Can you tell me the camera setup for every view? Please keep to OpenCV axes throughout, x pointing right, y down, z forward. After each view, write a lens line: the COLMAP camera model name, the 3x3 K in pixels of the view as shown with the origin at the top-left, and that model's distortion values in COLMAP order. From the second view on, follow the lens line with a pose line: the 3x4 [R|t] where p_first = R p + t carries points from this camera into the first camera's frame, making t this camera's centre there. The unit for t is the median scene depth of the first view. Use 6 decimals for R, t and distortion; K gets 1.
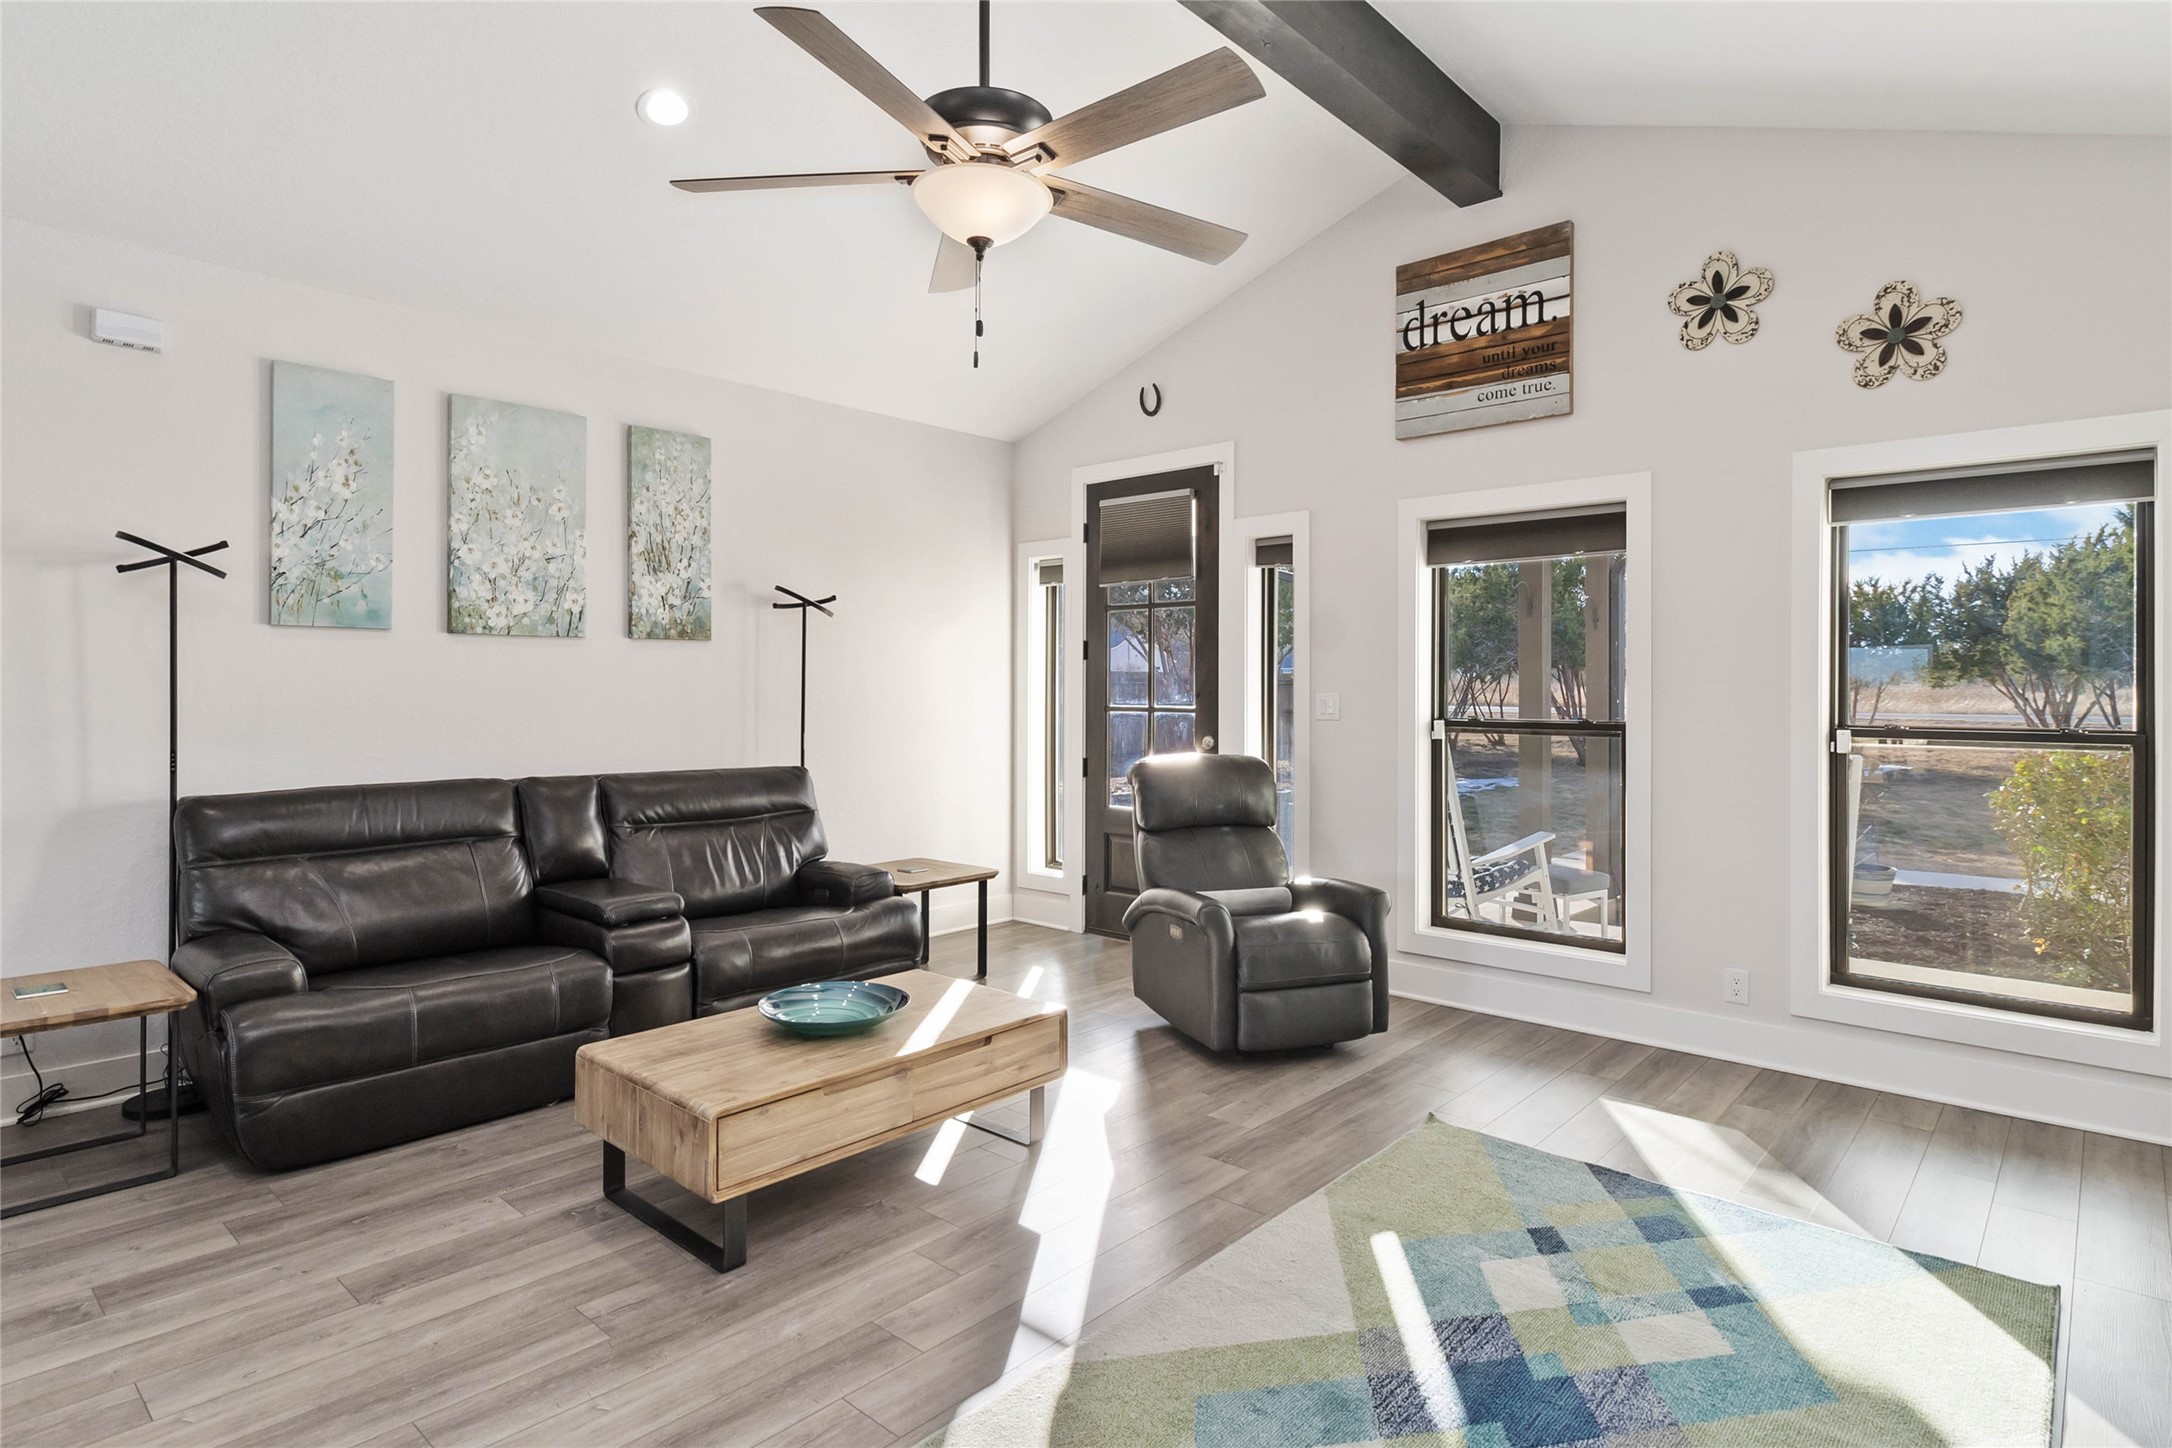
lens RADIAL K [[1163.9, 0, 1102.6], [0, 1163.9, 688.5], [0, 0, 1]] dist [0.004158, -0.001187]
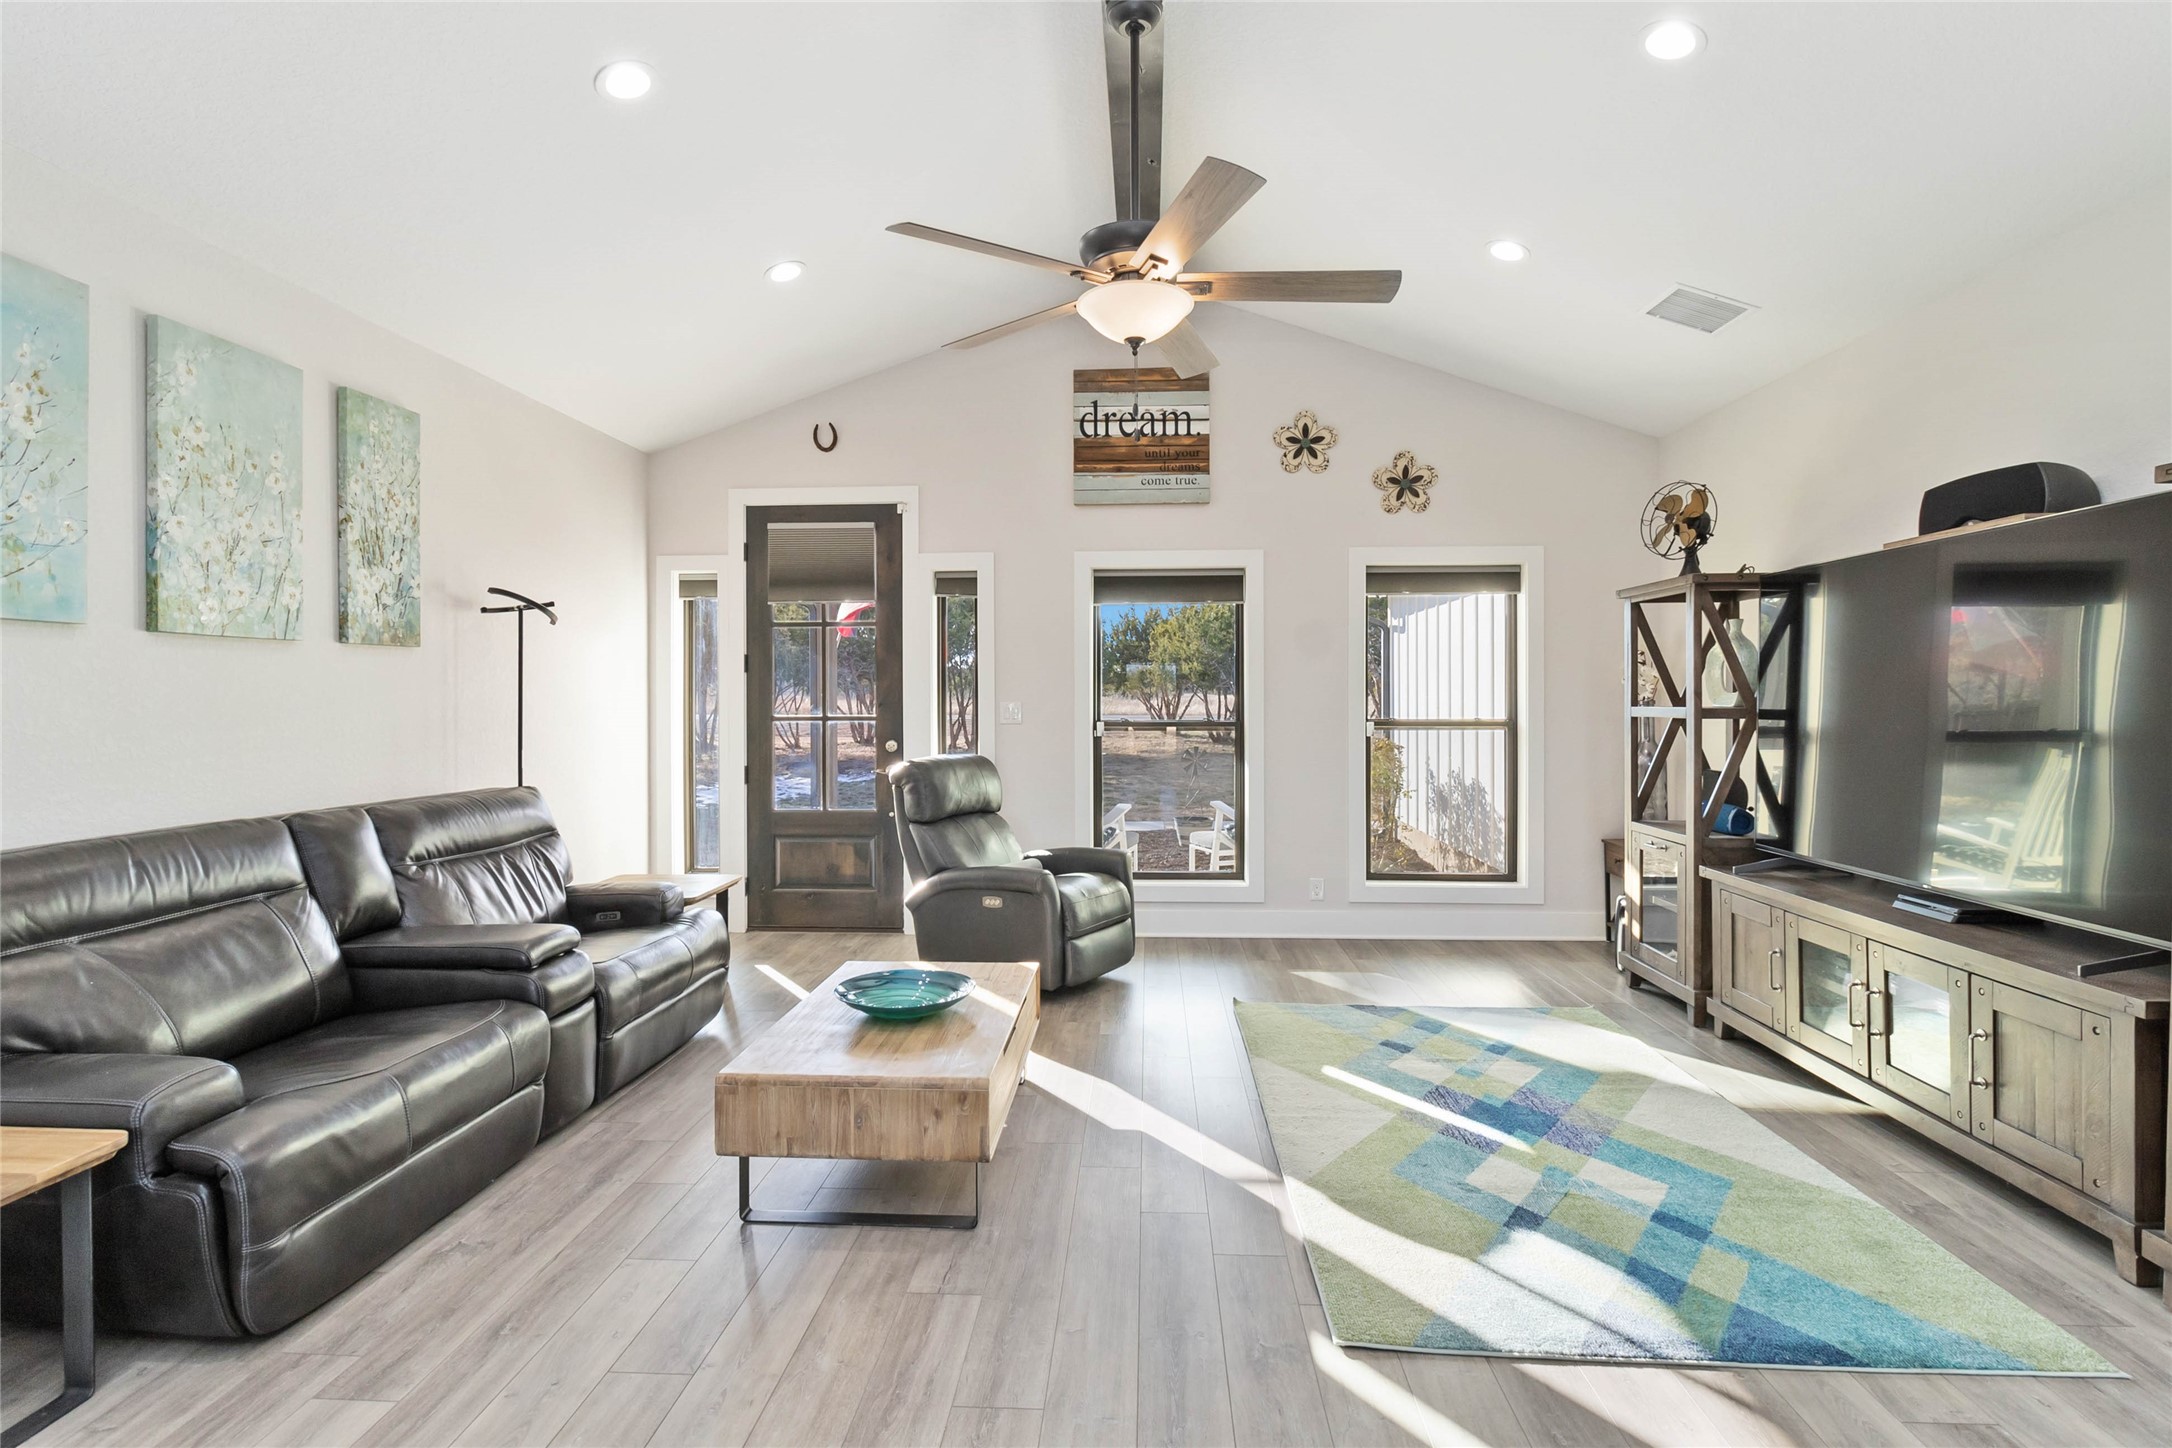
lens RADIAL K [[1099.0, 0, 1007.1], [0, 1099.0, 701.3], [0, 0, 1]] dist [0.002870, -0.002790]
pose [[0.782717, -0.007213, 0.622335, -0.567198], [0.005842, 0.999974, 0.004242, -0.002143], [-0.622350, 0.000315, 0.782739, 0.097557]]
